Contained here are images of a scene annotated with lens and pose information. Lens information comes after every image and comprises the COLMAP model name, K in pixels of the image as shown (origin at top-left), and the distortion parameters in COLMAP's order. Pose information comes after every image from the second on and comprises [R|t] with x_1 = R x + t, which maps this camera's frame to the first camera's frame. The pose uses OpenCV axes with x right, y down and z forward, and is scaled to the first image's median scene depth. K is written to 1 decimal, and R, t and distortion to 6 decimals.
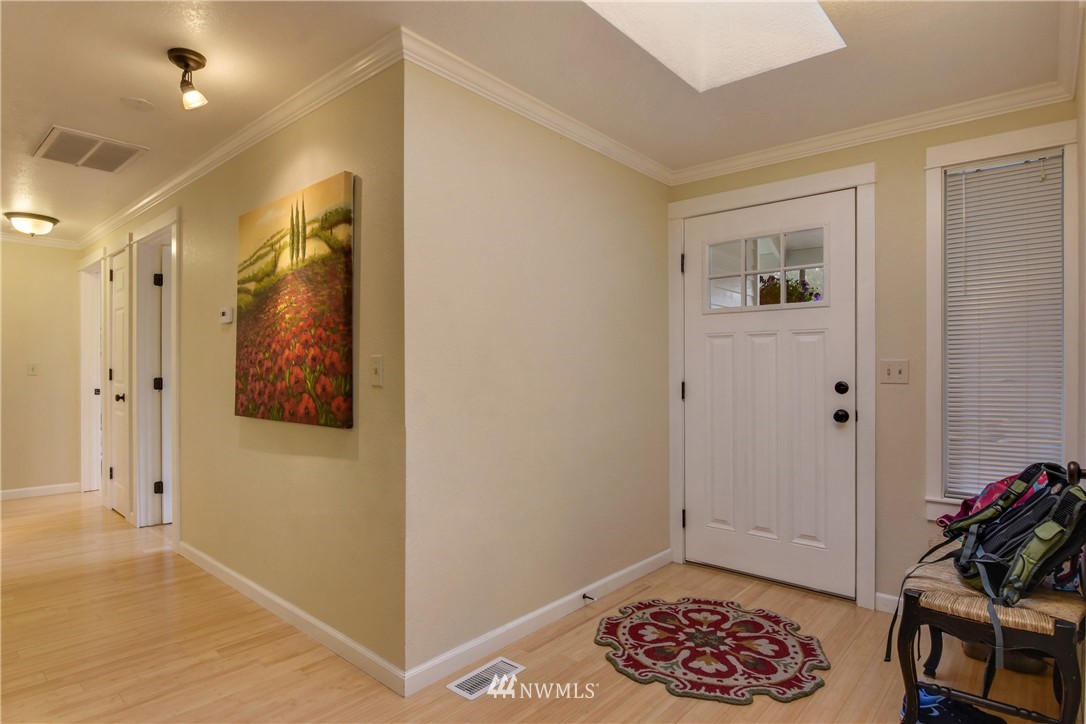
lens RADIAL K [[579.5, 0, 548.5], [0, 579.5, 370.8], [0, 0, 1]] dist [-0.013017, -0.003731]
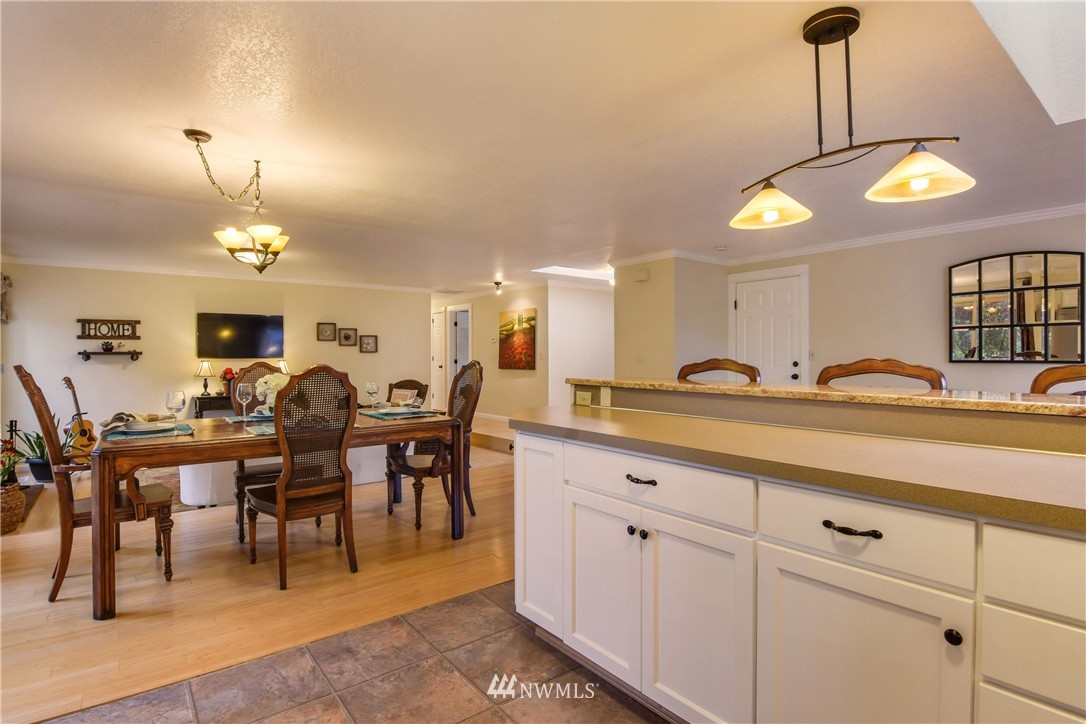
lens RADIAL K [[543.5, 0, 559.5], [0, 543.5, 348.2], [0, 0, 1]] dist [-0.021917, -0.003445]
pose [[0.984103, -0.011971, -0.177195, 0.489374], [0.009238, 0.999825, -0.016238, 0.010795], [0.177358, 0.014343, 0.984042, -2.633460]]
